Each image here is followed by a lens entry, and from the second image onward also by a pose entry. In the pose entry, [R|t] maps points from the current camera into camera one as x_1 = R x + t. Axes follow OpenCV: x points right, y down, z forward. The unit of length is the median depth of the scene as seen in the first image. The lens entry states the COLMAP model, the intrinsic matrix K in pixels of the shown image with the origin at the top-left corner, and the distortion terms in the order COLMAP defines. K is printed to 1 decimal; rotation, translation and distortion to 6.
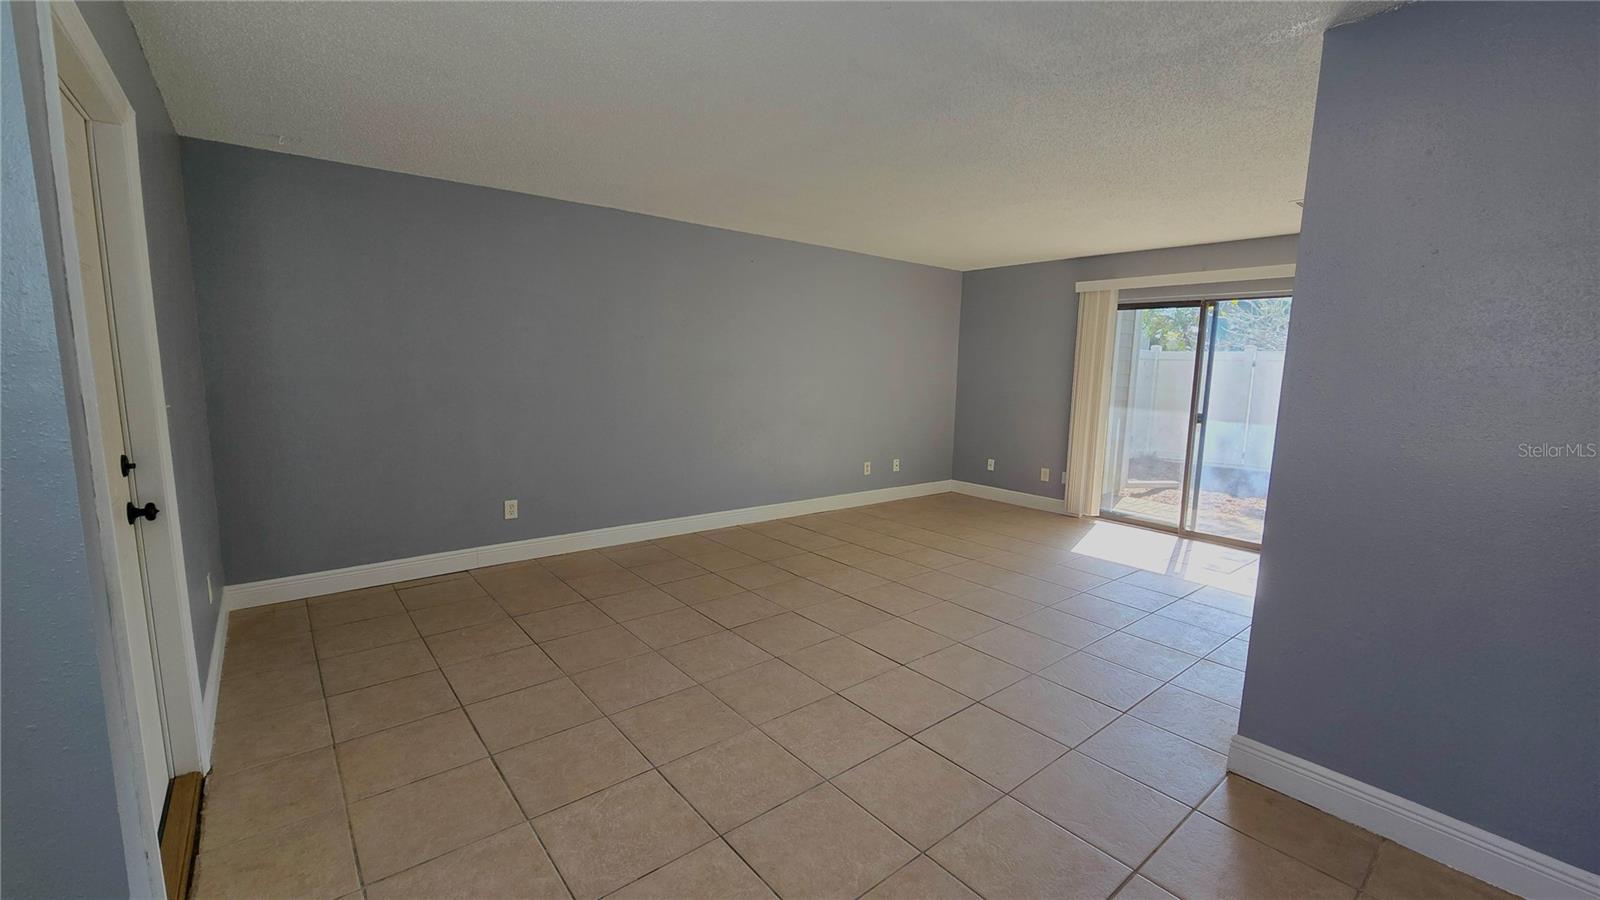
lens RADIAL K [[652.4, 0, 797.2], [0, 652.4, 449.2], [0, 0, 1]] dist [0.009754, 0.000104]
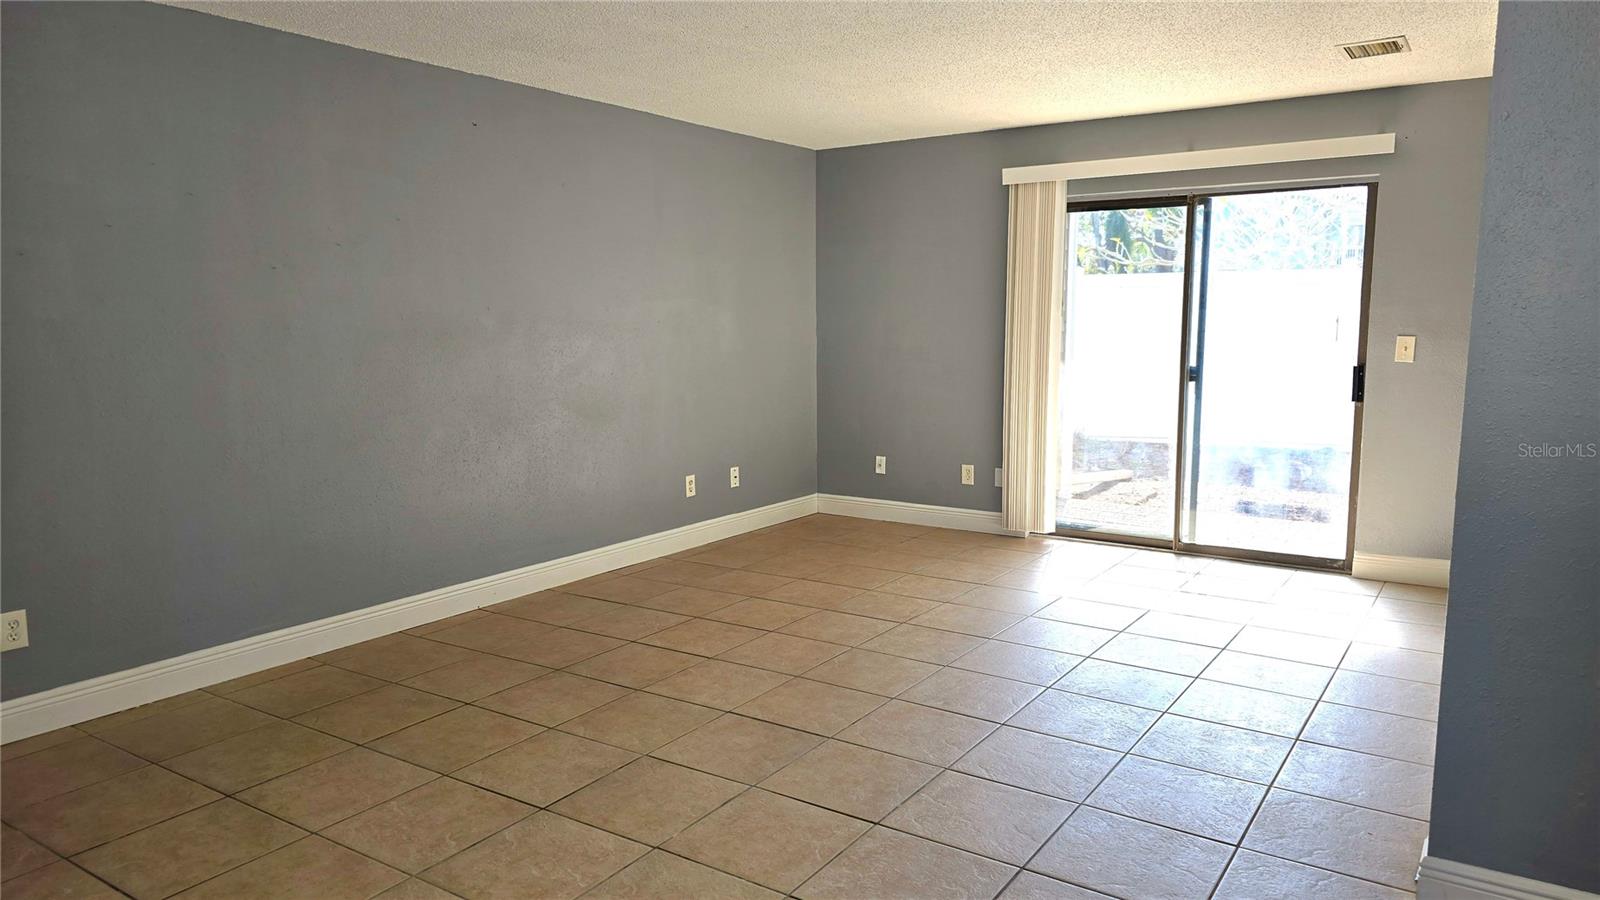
lens RADIAL K [[1075.0, 0, 792.3], [0, 1075.0, 450.1], [0, 0, 1]] dist [0.062012, -0.031381]
pose [[0.957254, -0.065706, 0.281686, -0.088535], [0.065795, 0.997791, 0.009153, -0.006448], [-0.281665, 0.009771, 0.959463, 0.057171]]
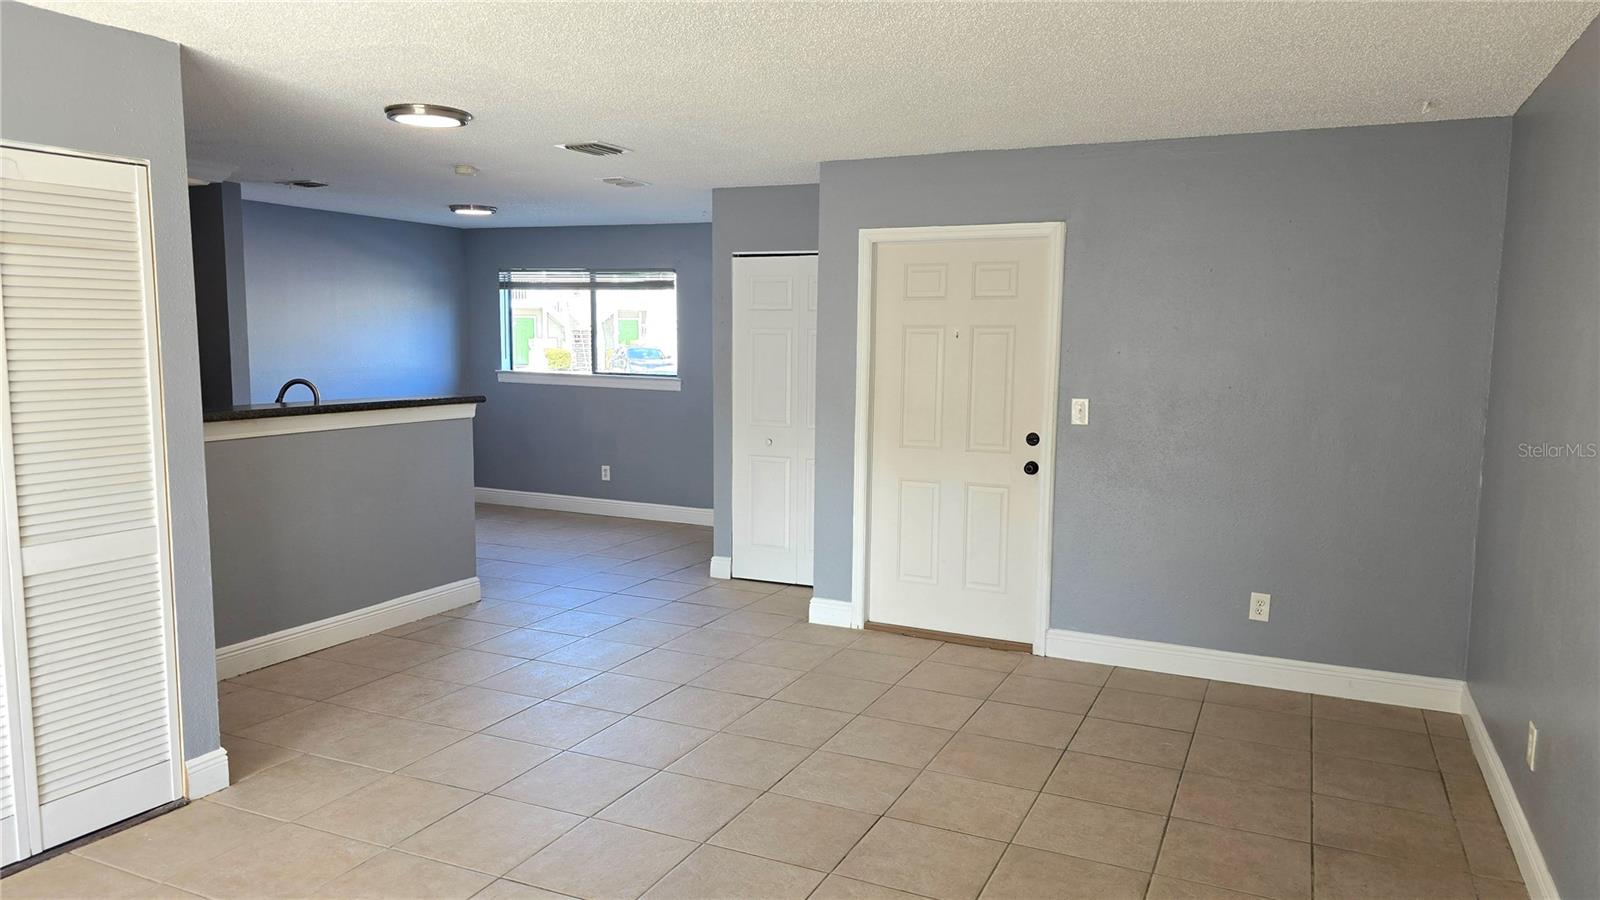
lens RADIAL K [[1075.0, 0, 834.3], [0, 1075.0, 447.7], [0, 0, 1]] dist [0.062012, -0.031381]
pose [[-0.887566, 0.017404, -0.460351, 0.249163], [-0.087585, 0.974685, 0.205714, -0.169182], [0.452277, 0.222905, -0.863573, 1.115141]]
